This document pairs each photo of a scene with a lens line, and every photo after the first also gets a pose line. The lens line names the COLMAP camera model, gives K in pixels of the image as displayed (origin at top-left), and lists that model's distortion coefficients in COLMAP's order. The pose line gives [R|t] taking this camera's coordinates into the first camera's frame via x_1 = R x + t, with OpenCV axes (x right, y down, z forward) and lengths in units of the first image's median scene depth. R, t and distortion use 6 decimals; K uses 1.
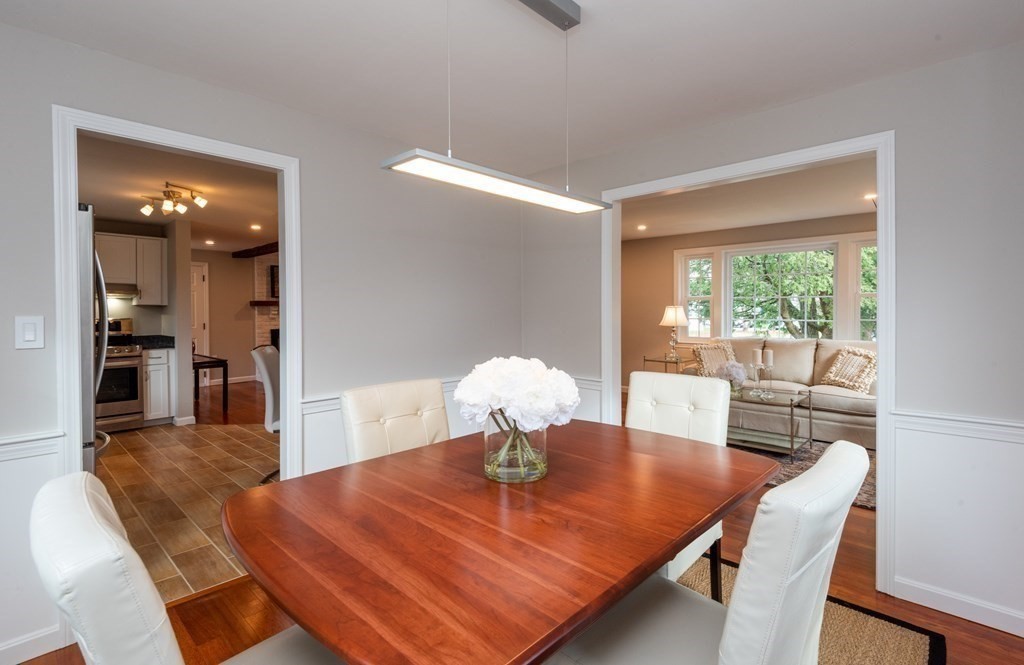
lens RADIAL K [[489.2, 0, 533.5], [0, 489.2, 312.7], [0, 0, 1]] dist [0.000235, 0.000141]
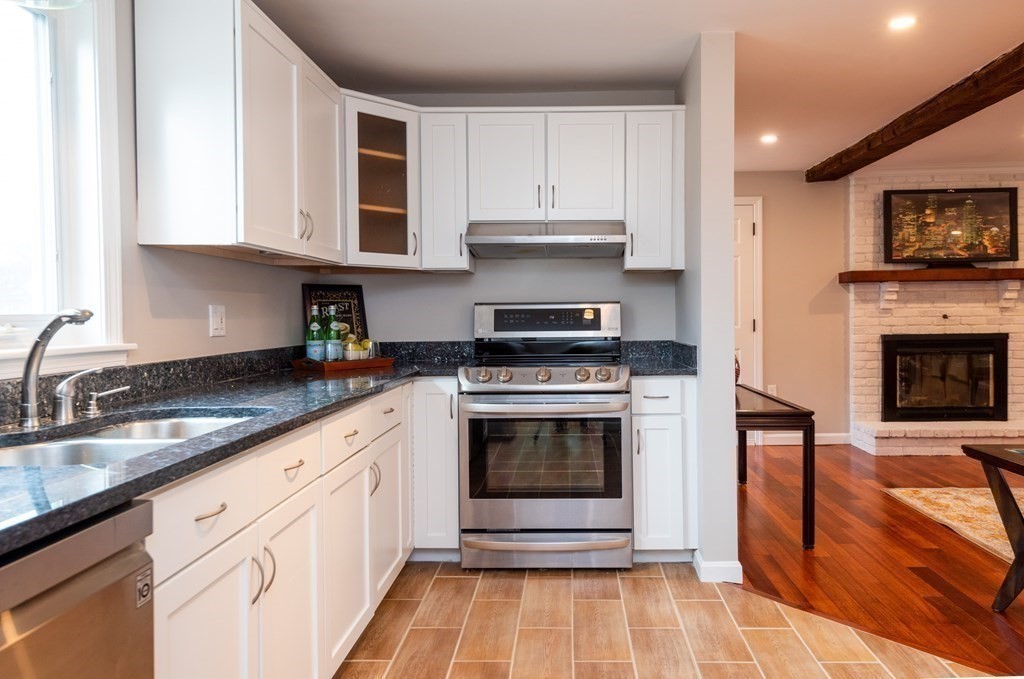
lens RADIAL K [[707.8, 0, 566.3], [0, 707.8, 335.4], [0, 0, 1]] dist [0.028848, -0.002529]
pose [[0.668871, 0.021709, -0.743062, -0.355370], [0.001133, 0.999543, 0.030222, 0.021599], [0.743378, -0.021056, 0.668540, 0.504175]]
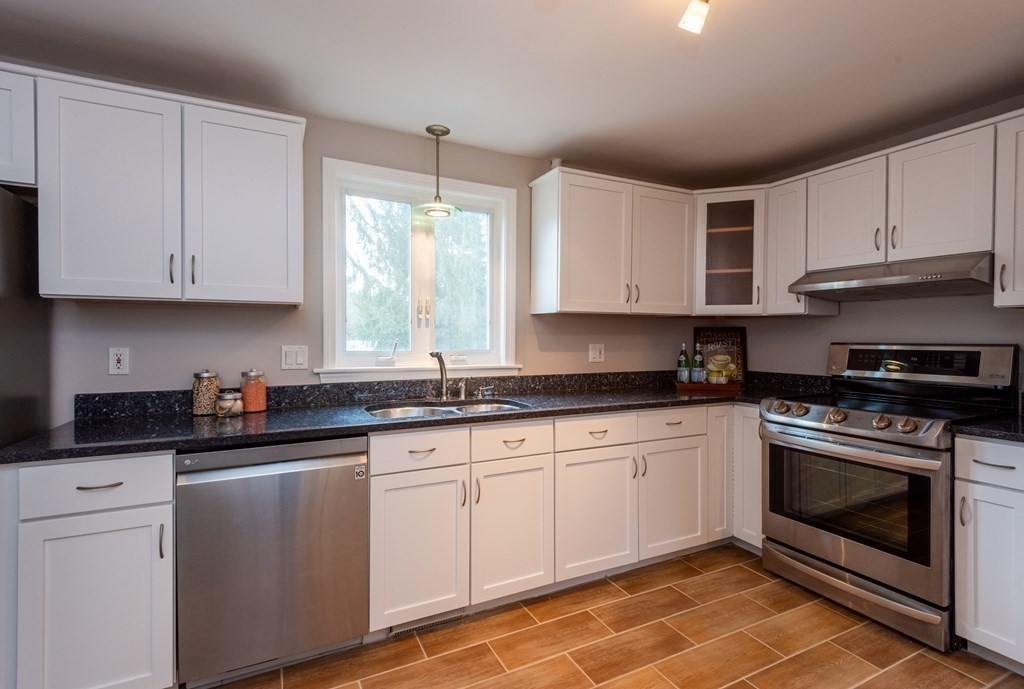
lens RADIAL K [[483.0, 0, 512.0], [0, 483.0, 344.5], [0, 0, 1]] dist [-0.000077, -0.000199]
pose [[-0.362608, 0.016831, -0.931790, -0.322670], [-0.008786, 0.999731, 0.021477, 0.006884], [0.931900, 0.015974, -0.362362, 0.734053]]
